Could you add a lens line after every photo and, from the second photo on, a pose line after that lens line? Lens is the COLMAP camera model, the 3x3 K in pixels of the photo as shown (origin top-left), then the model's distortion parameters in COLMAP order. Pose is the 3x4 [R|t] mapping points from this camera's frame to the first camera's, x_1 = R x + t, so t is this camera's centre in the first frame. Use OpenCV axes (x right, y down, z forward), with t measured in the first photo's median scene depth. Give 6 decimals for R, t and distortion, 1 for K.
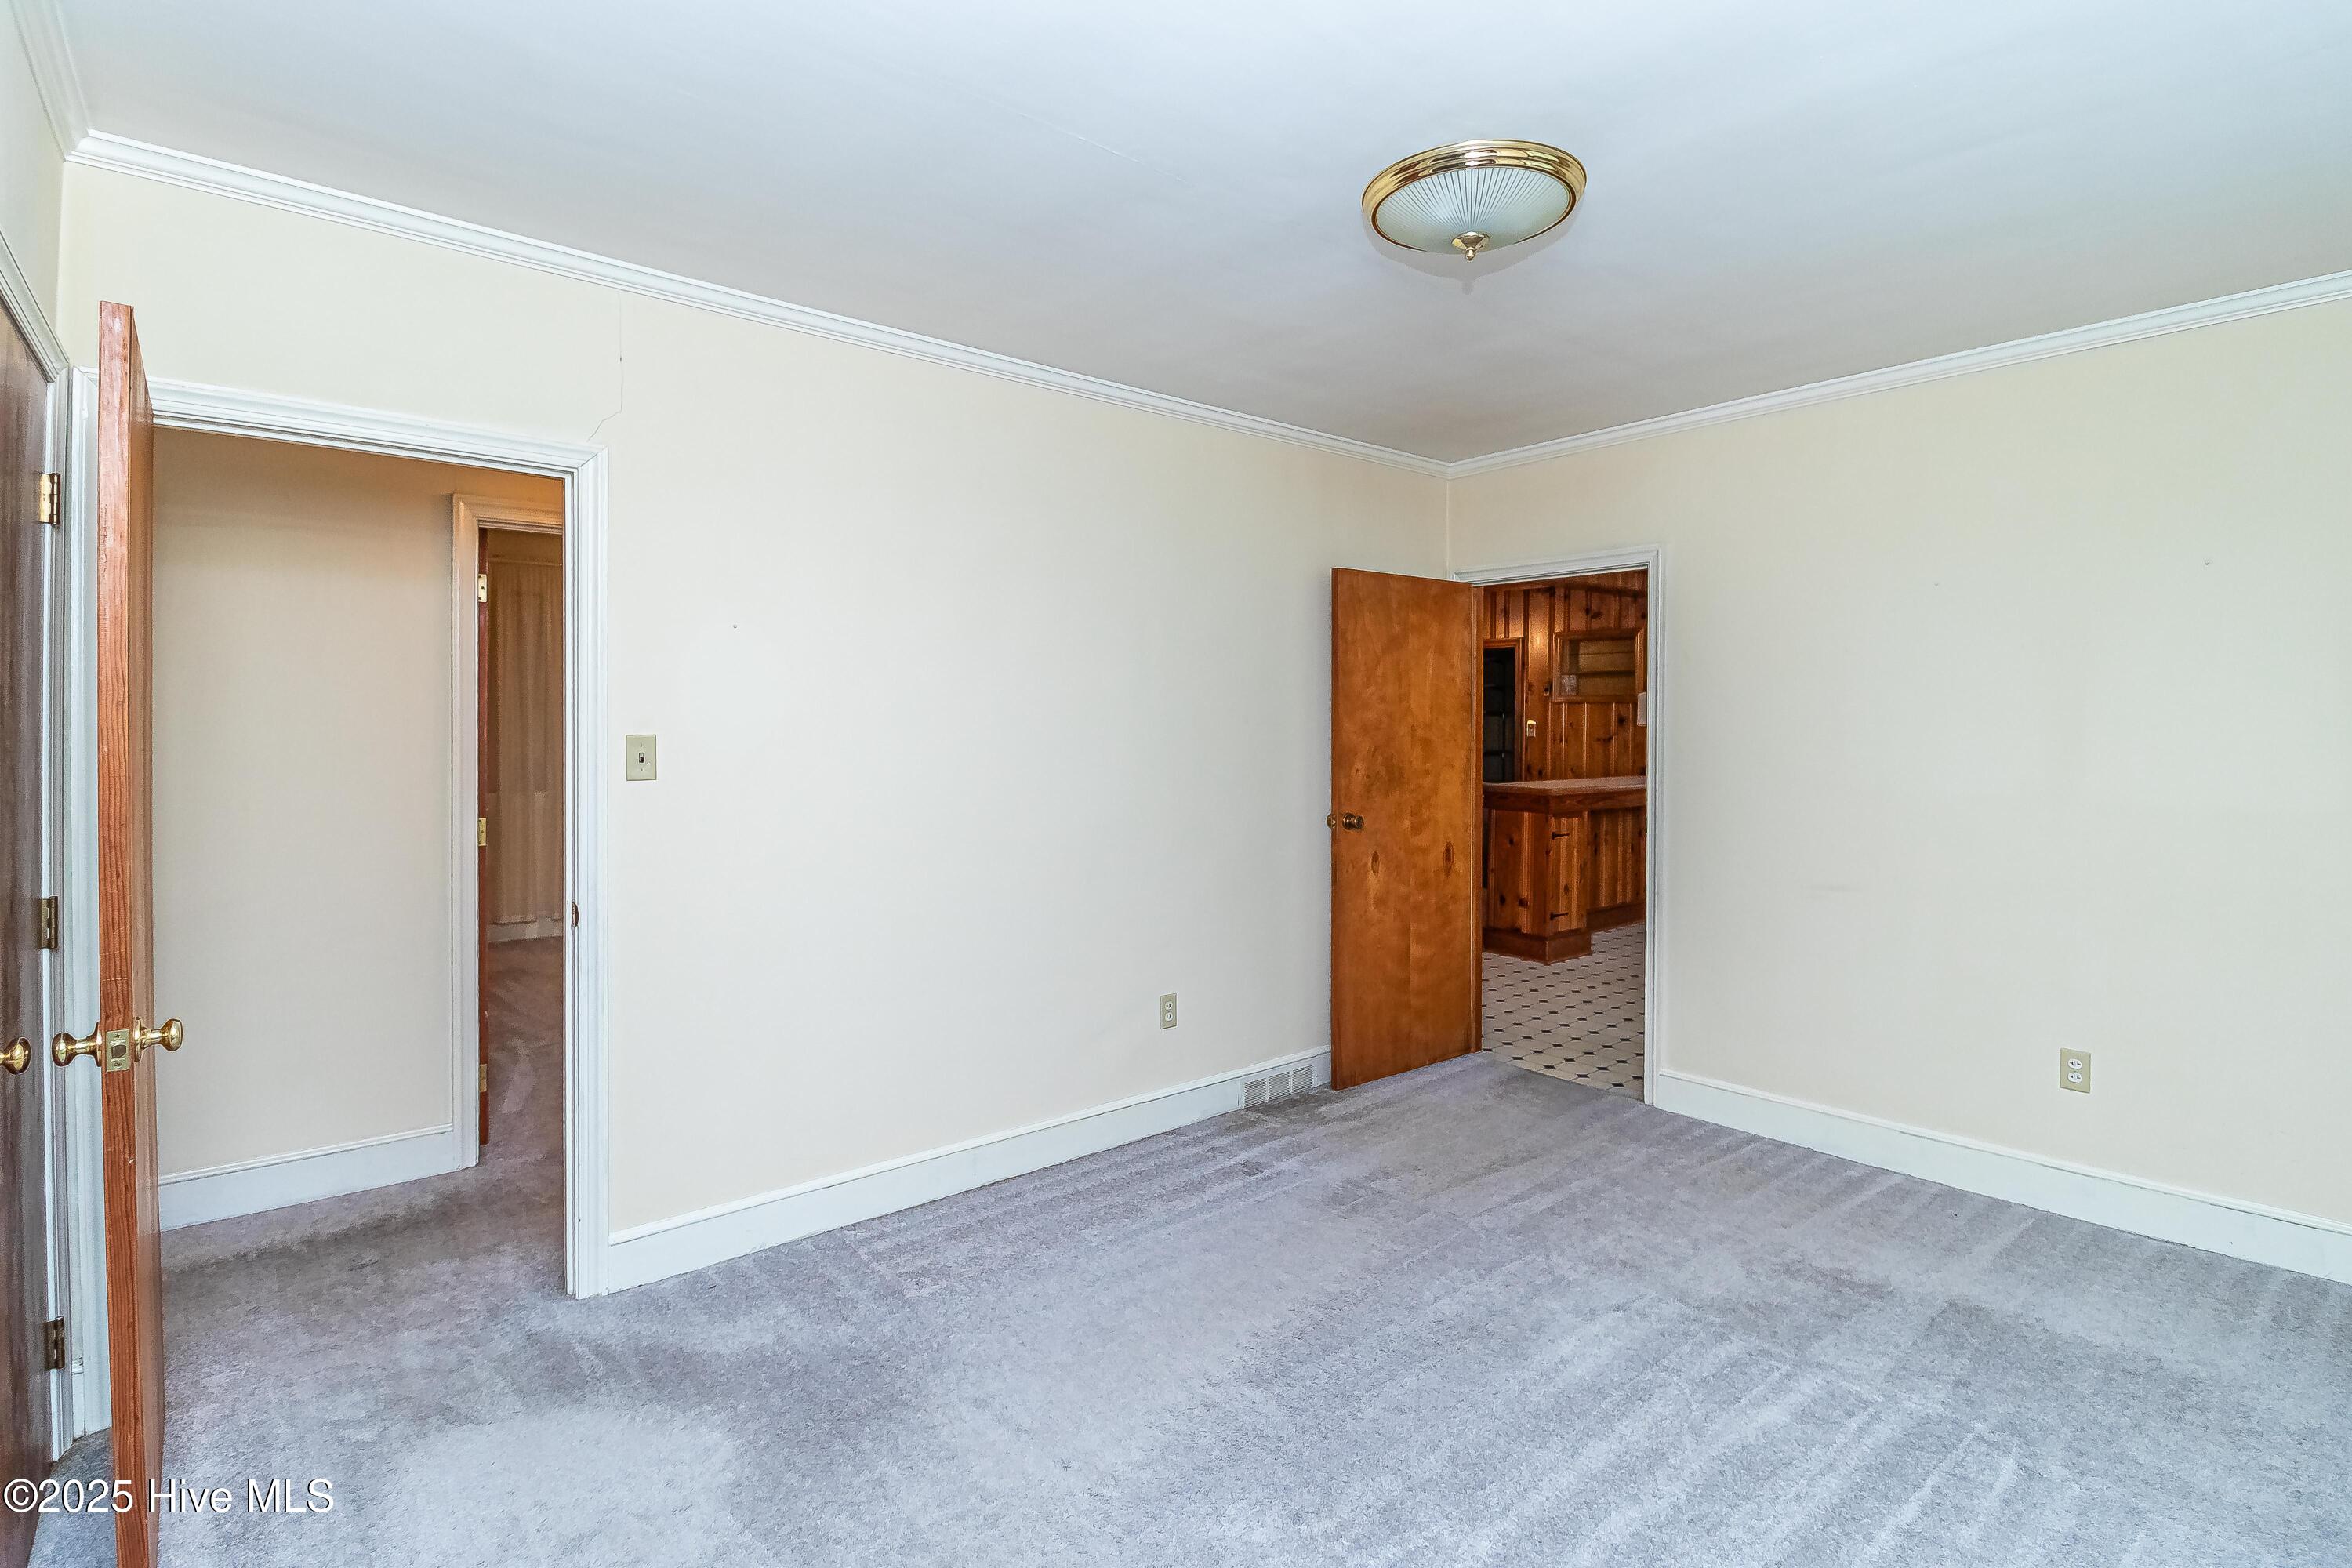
lens RADIAL K [[1127.0, 0, 1176.0], [0, 1127.0, 784.0], [0, 0, 1]] dist [-0.002541, -0.014672]
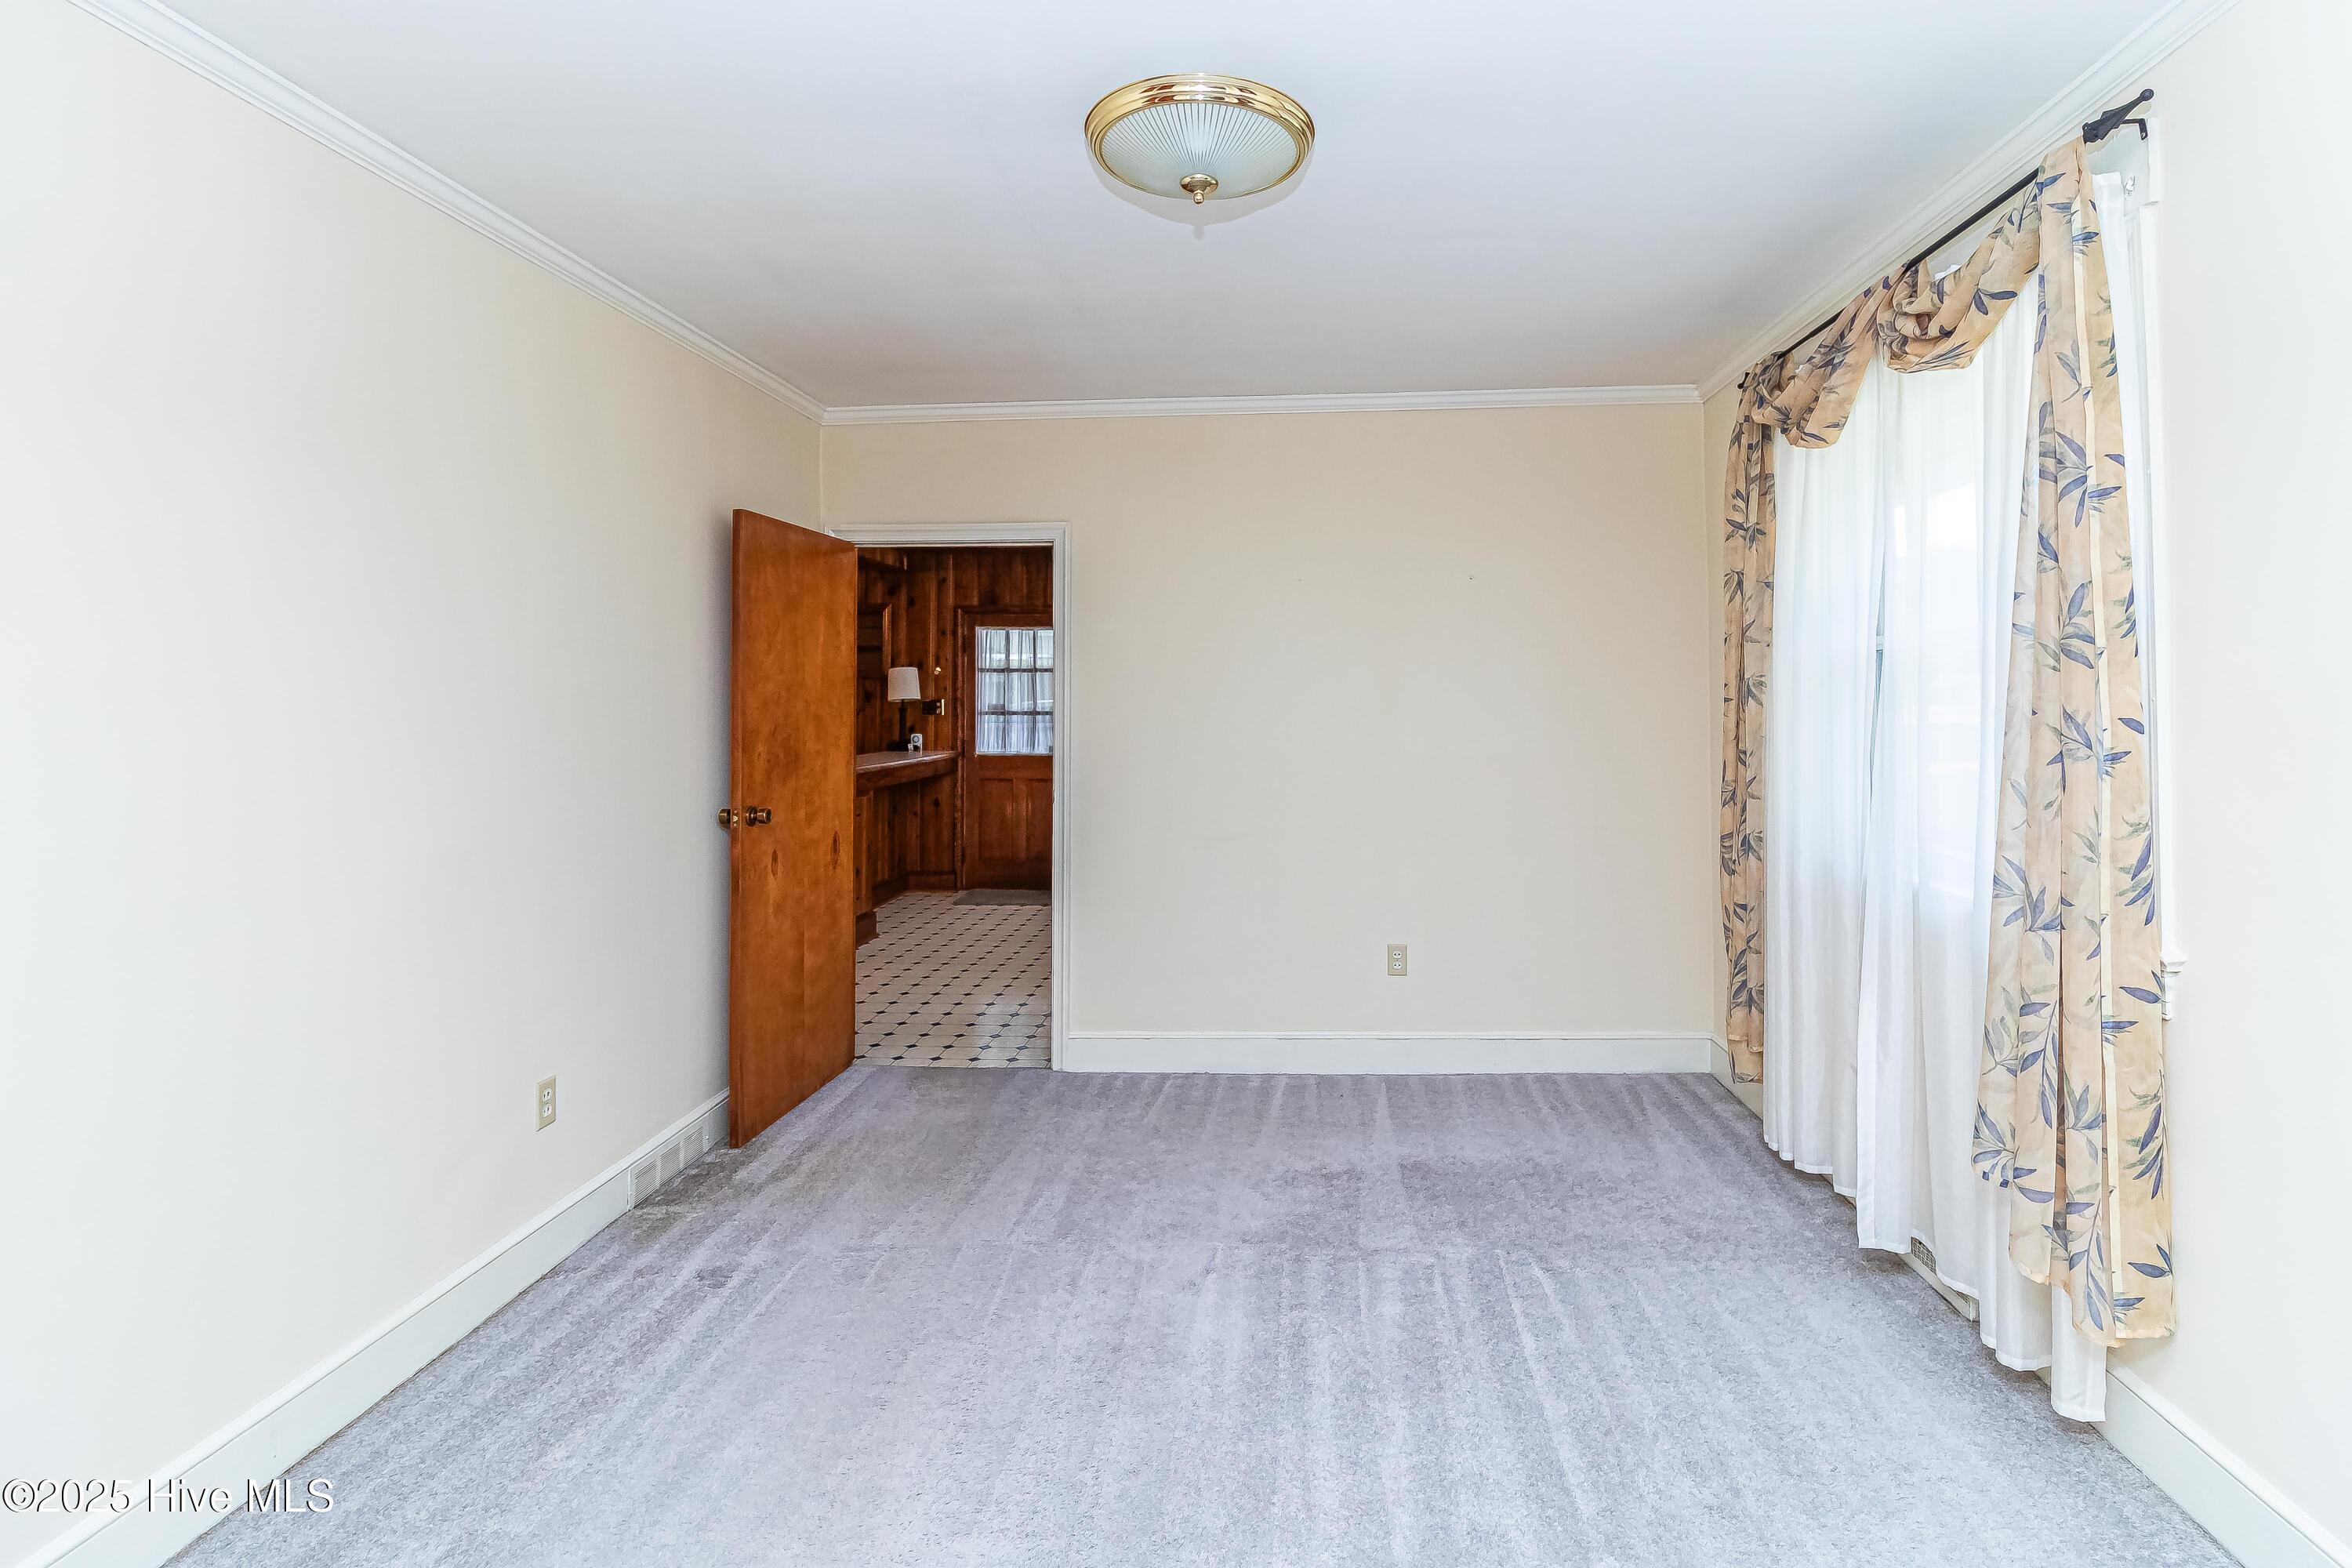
lens RADIAL K [[1138.1, 0, 1150.3], [0, 1138.1, 722.8], [0, 0, 1]] dist [0.000633, -0.014700]
pose [[0.678772, -0.019885, 0.734080, -0.278661], [0.046099, 0.998816, -0.015570, -0.009536], [-0.732901, 0.044409, 0.678884, 0.231336]]
